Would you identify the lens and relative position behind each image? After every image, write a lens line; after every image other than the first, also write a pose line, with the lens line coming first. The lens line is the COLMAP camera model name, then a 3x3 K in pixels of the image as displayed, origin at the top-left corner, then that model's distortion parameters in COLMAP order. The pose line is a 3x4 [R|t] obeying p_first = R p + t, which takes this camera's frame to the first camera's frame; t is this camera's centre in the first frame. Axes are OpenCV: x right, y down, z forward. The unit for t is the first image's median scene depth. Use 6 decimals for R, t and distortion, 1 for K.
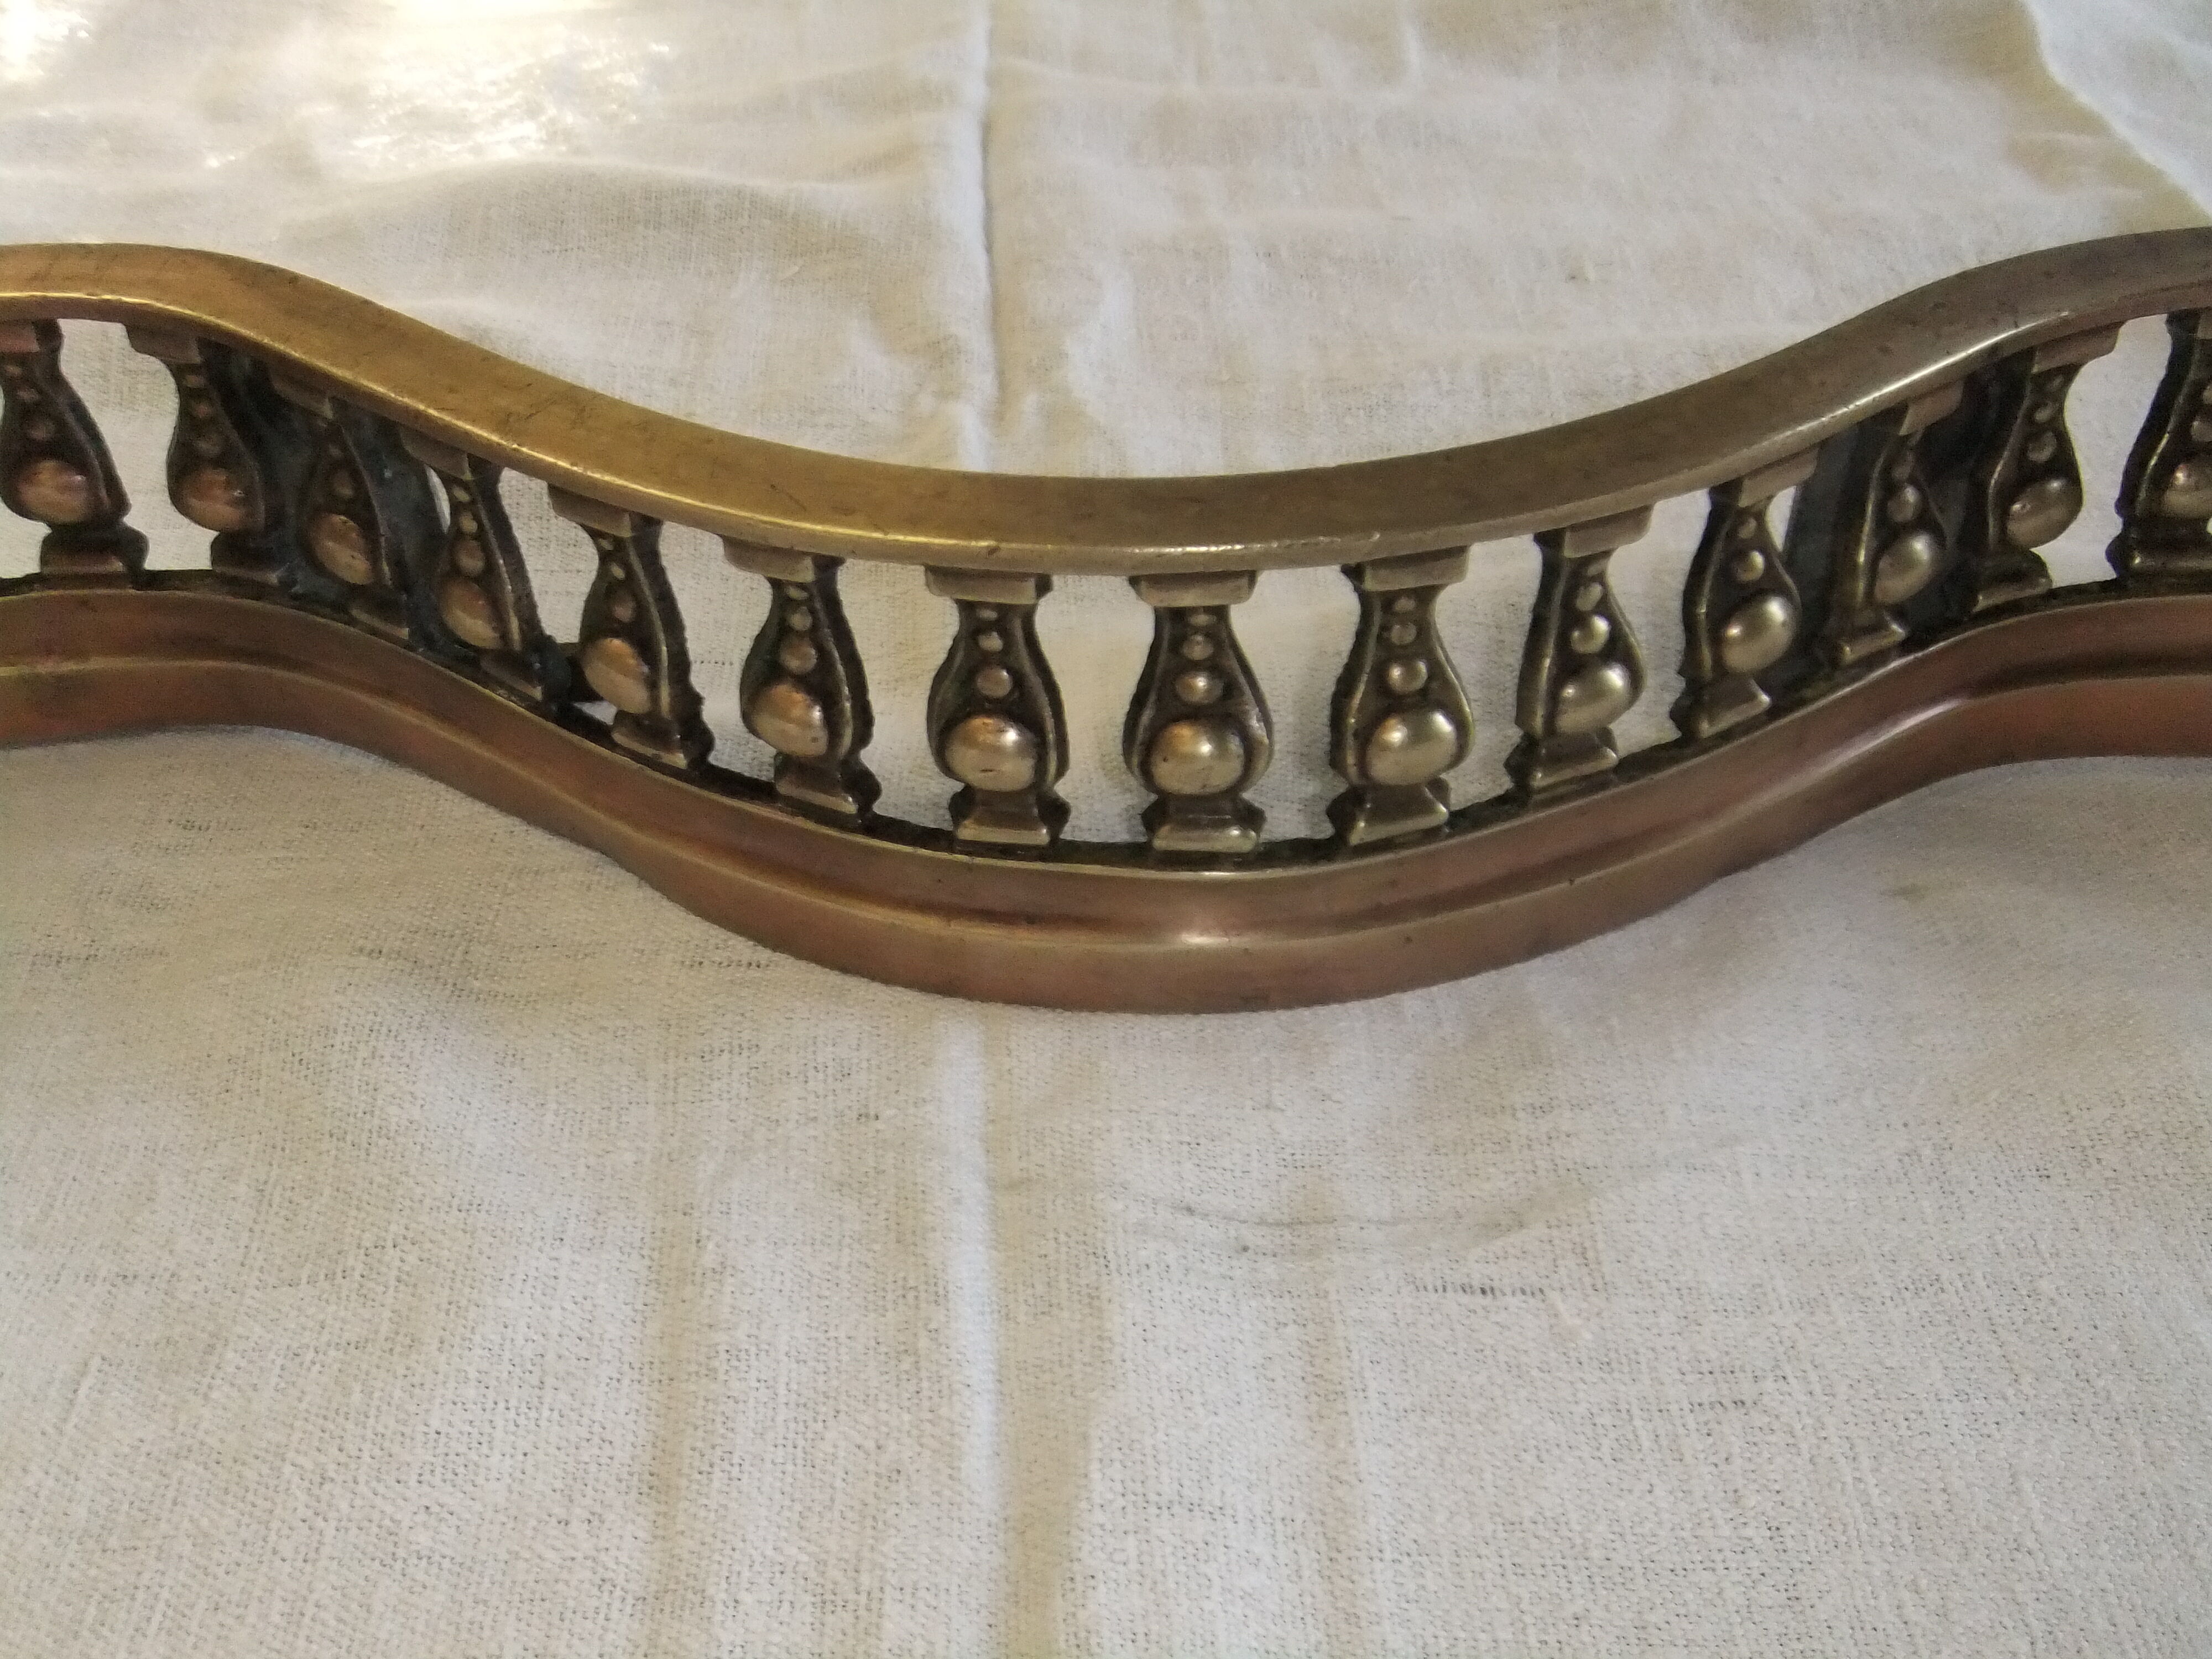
lens RADIAL K [[2251.9, 0, 1066.2], [0, 2251.9, 820.2], [0, 0, 1]] dist [-0.038794, 0.000000]
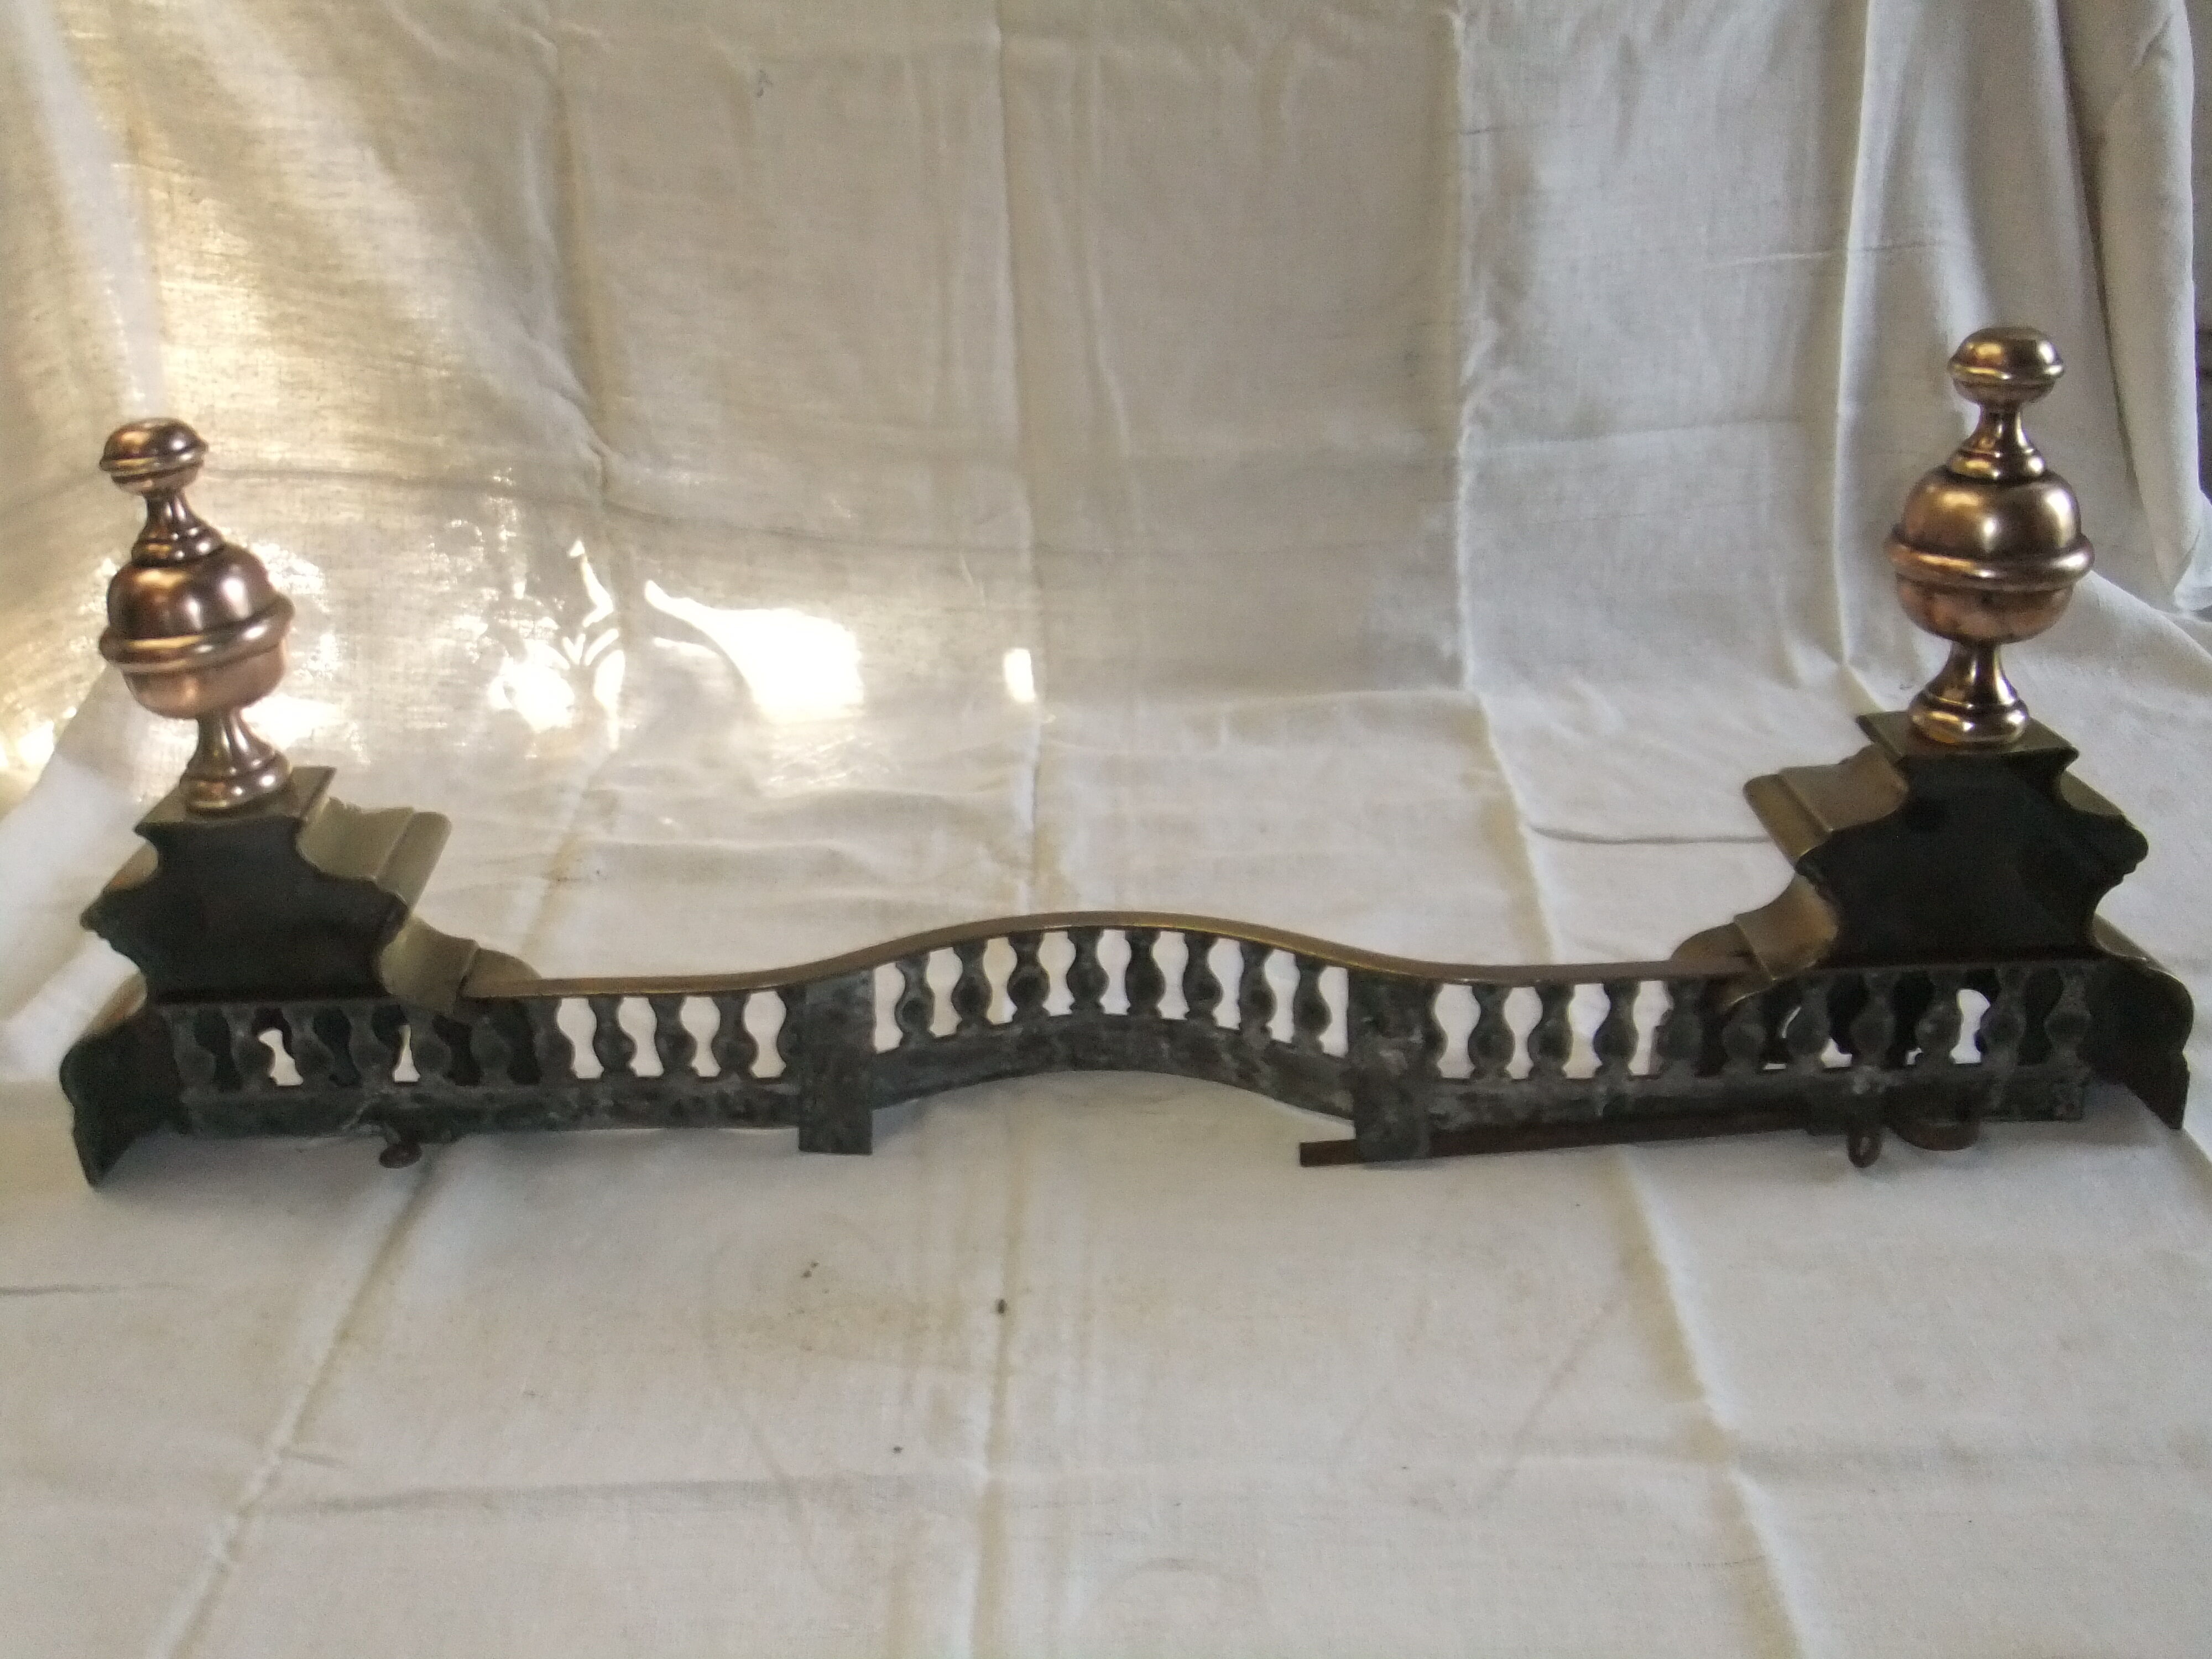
lens RADIAL K [[2251.9, 0, 1064.1], [0, 2251.9, 790.2], [0, 0, 1]] dist [-0.038794, 0.000000]
pose [[0.998439, -0.006117, -0.055524, 0.219384], [-0.008184, 0.967243, -0.253721, 0.546681], [0.055257, 0.253779, 0.965683, -2.256077]]
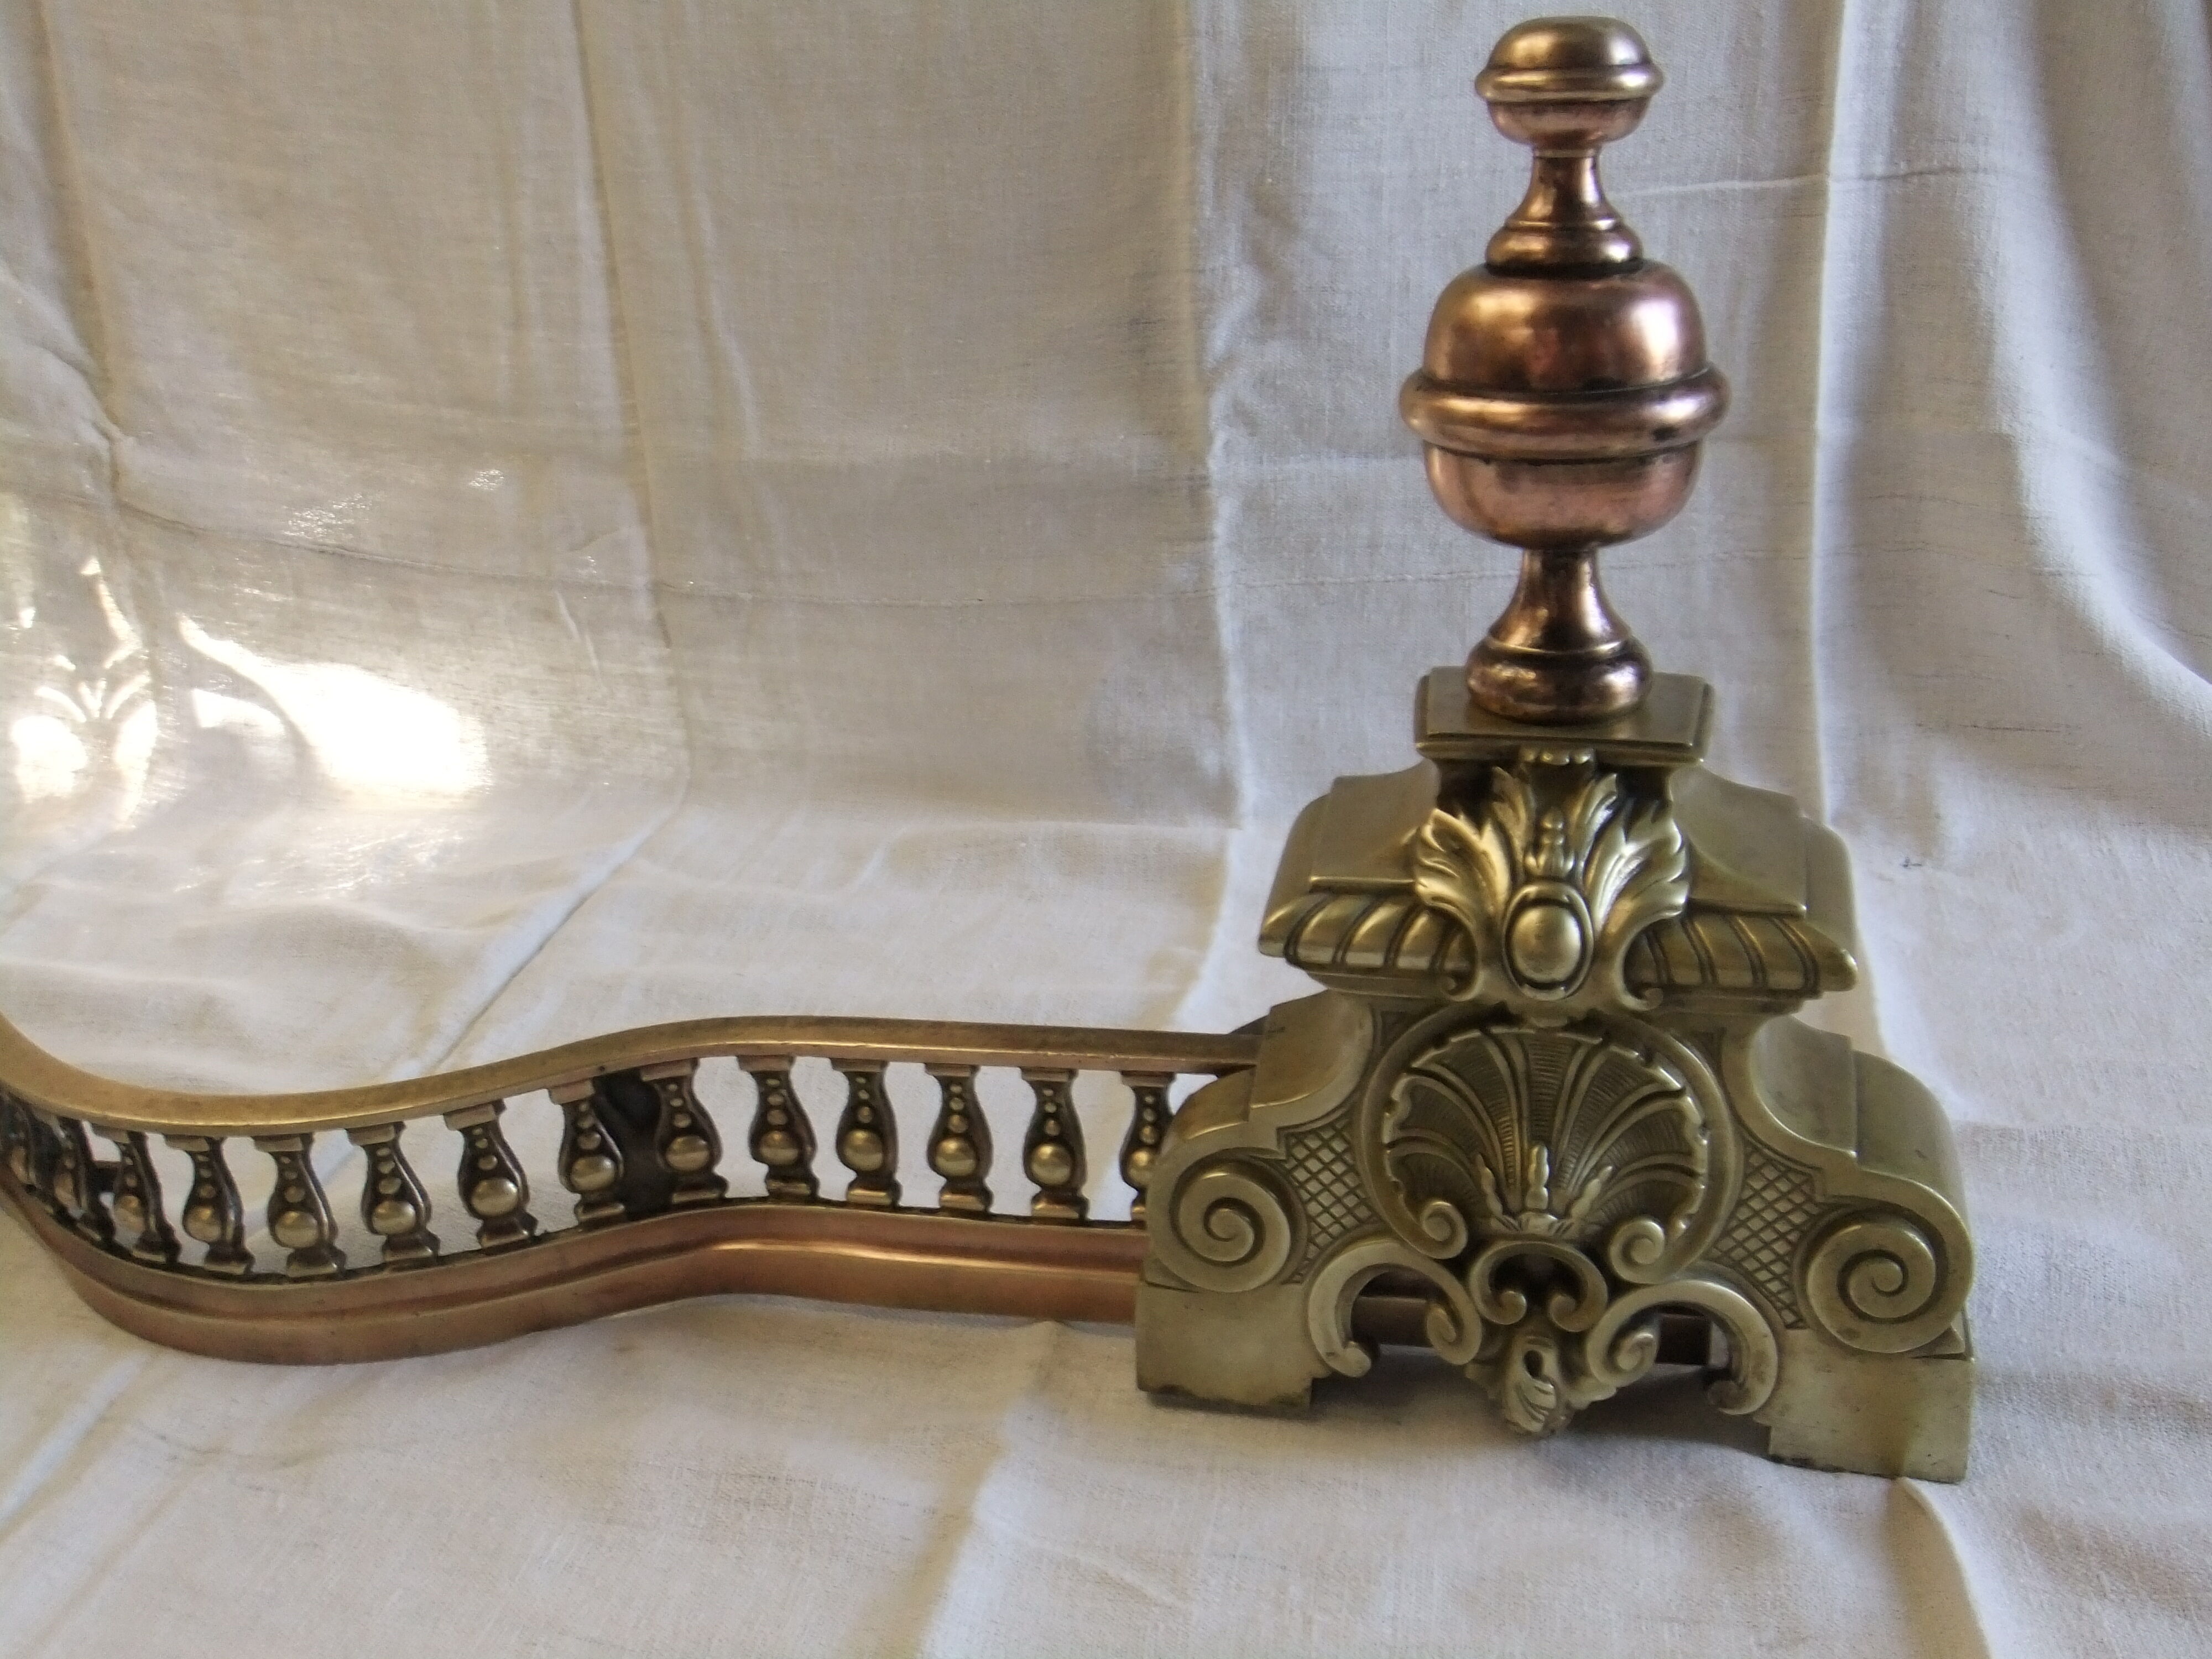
lens RADIAL K [[2251.9, 0, 1069.8], [0, 2251.9, 802.7], [0, 0, 1]] dist [-0.038794, 0.000000]
pose [[0.969947, 0.053274, -0.237412, 1.232896], [-0.121847, 0.950924, -0.284423, 0.089825], [0.210608, 0.304803, 0.928838, -0.861678]]
